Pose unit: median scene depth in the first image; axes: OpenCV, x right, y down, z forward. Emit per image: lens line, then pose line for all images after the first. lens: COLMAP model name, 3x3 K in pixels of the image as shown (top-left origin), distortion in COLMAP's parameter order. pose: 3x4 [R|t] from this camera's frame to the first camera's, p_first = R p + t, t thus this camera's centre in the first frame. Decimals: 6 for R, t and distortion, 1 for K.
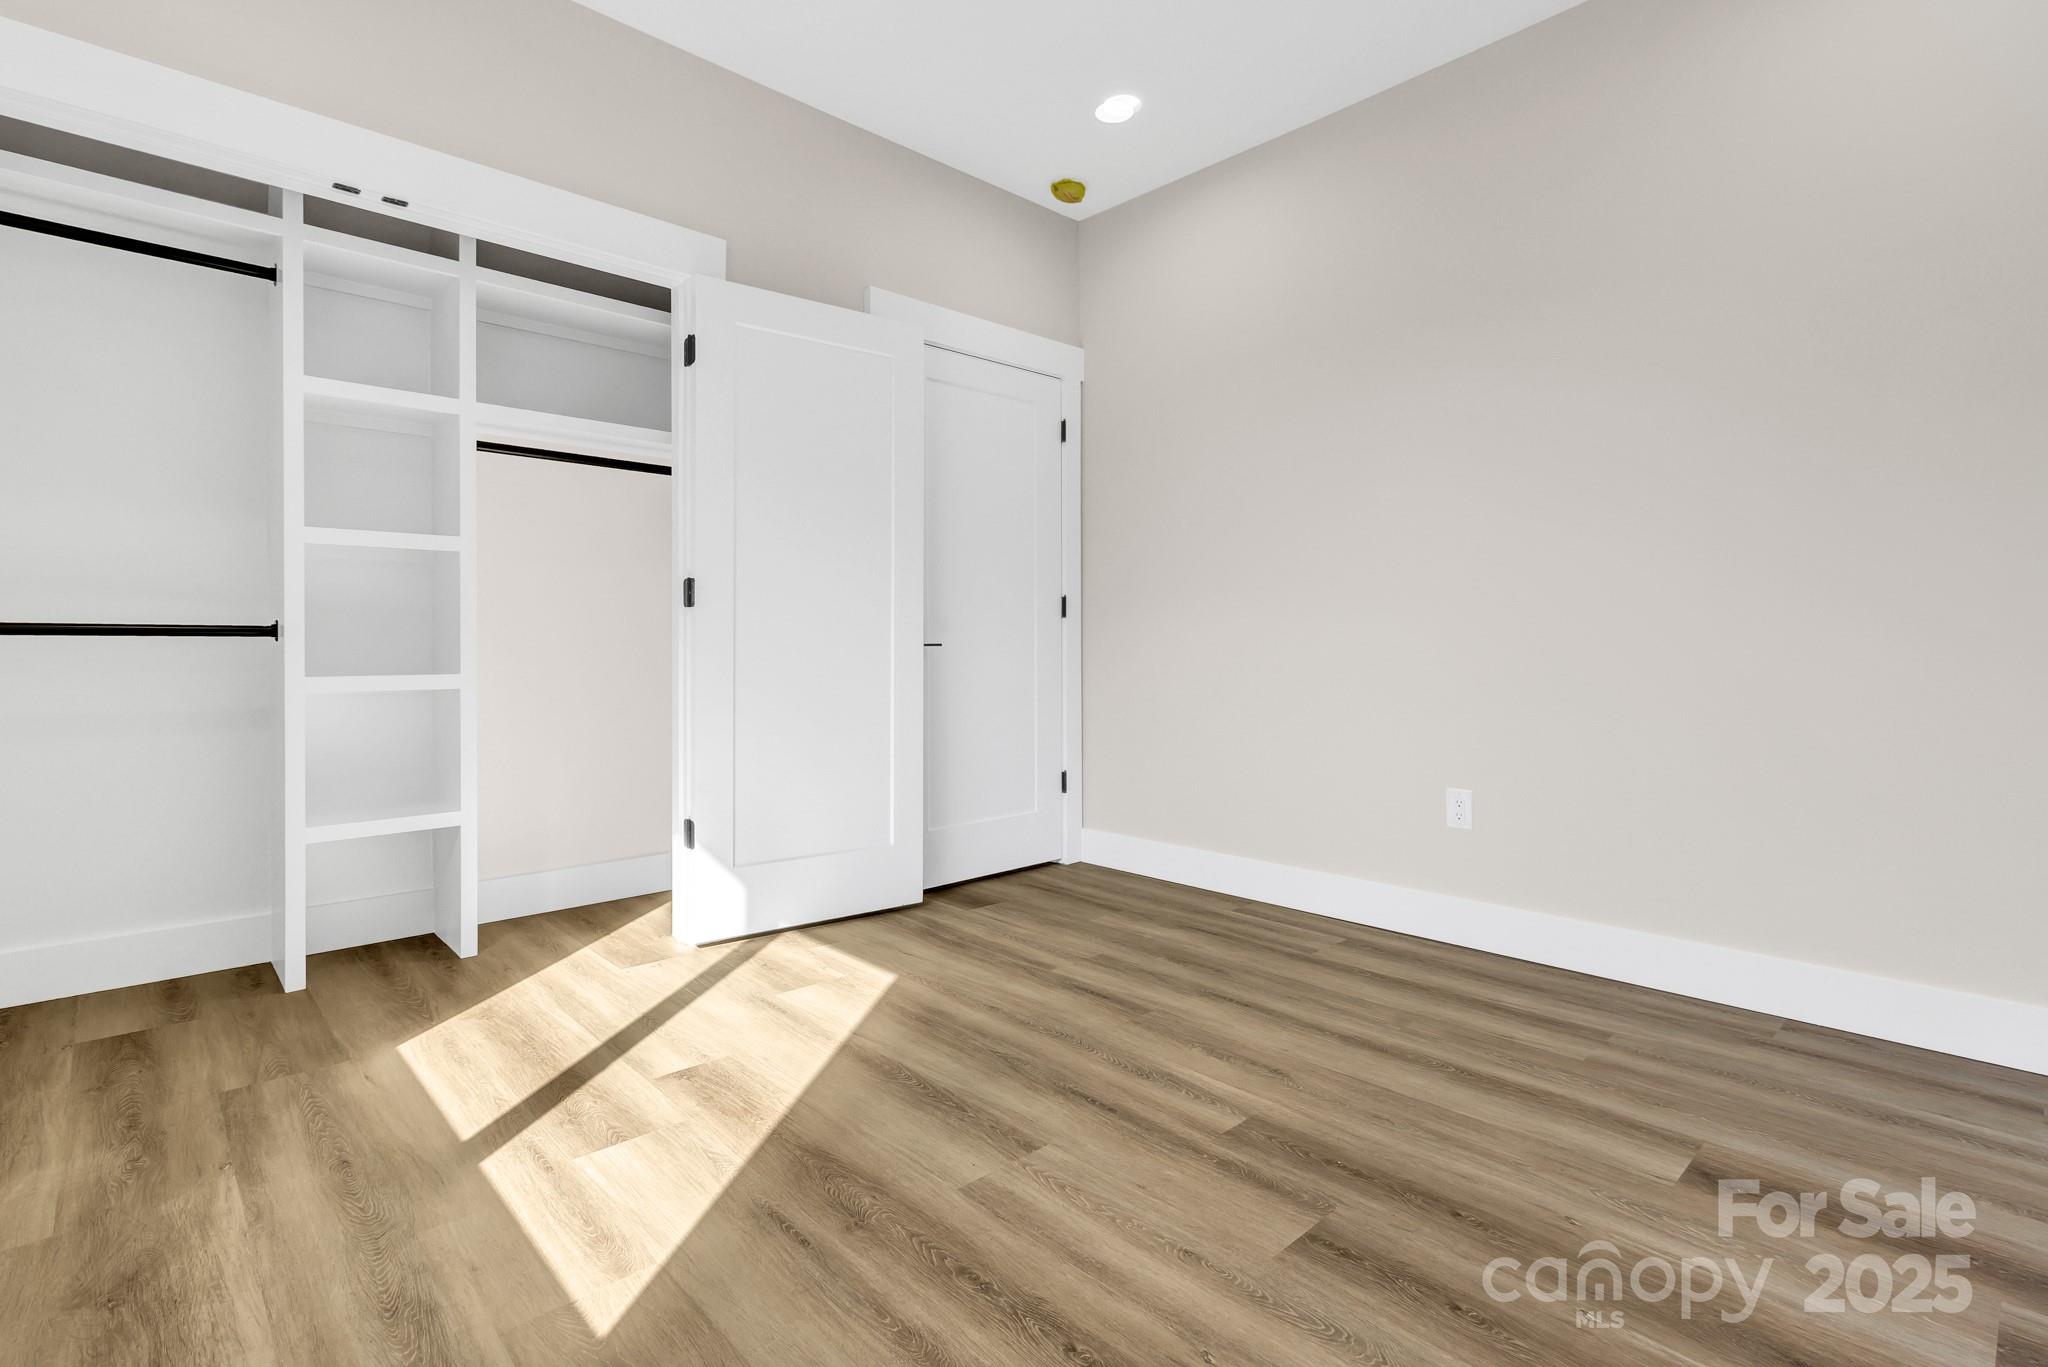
lens RADIAL K [[967.7, 0, 1025.2], [0, 967.7, 652.8], [0, 0, 1]] dist [-0.000802, -0.000107]
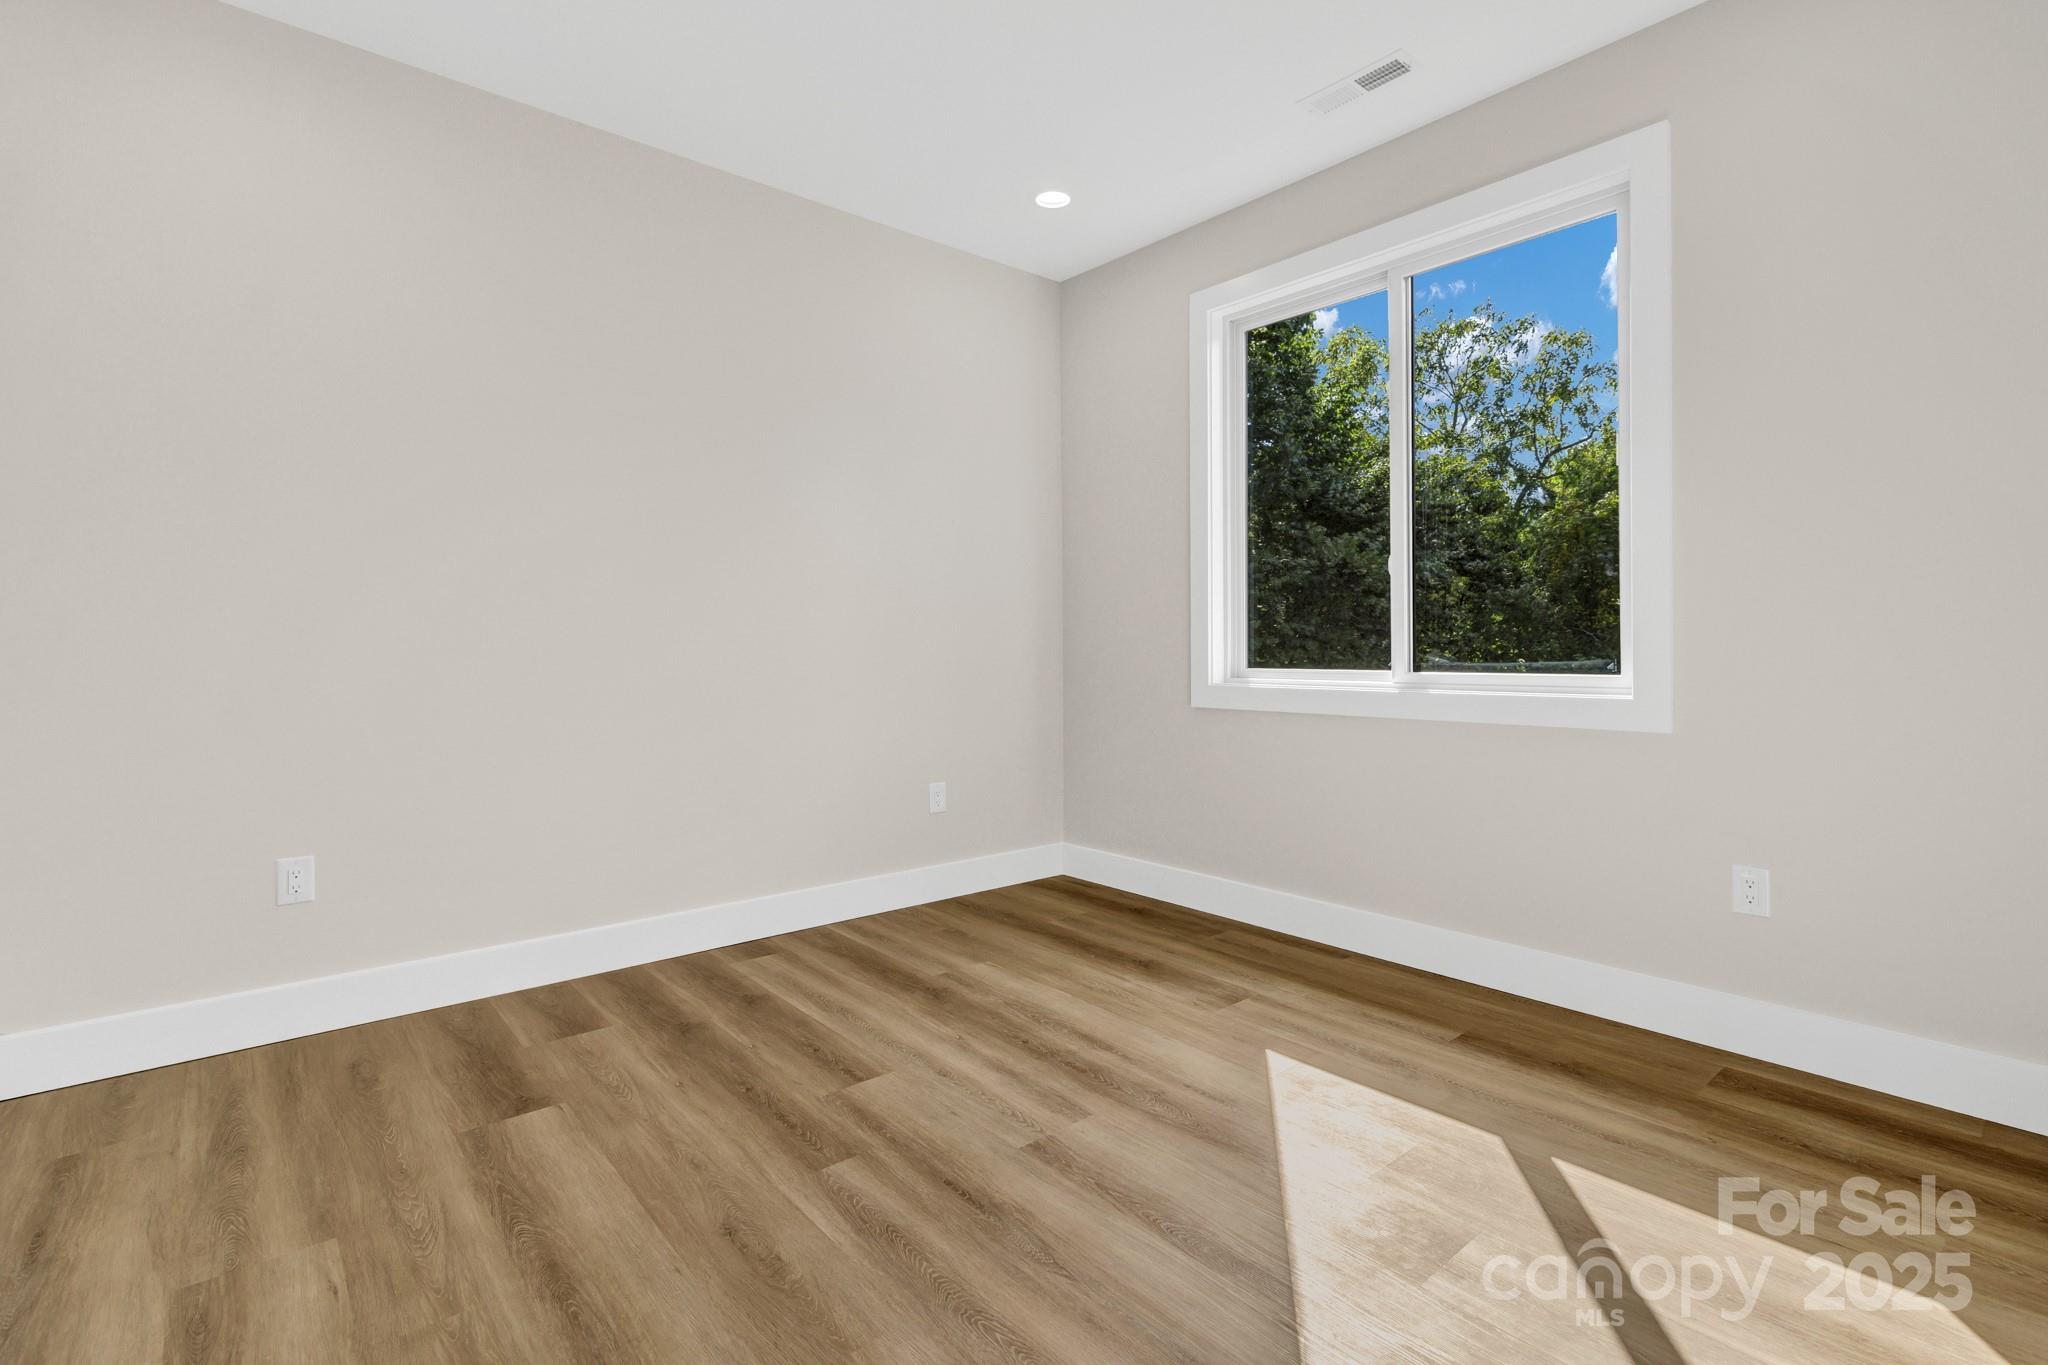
lens RADIAL K [[967.7, 0, 1025.2], [0, 967.7, 651.8], [0, 0, 1]] dist [-0.000802, -0.000107]
pose [[-0.998454, 0.003816, 0.055458, -0.049427], [0.004614, 0.999888, 0.014265, -0.089188], [-0.055398, 0.014499, -0.998359, 2.156025]]
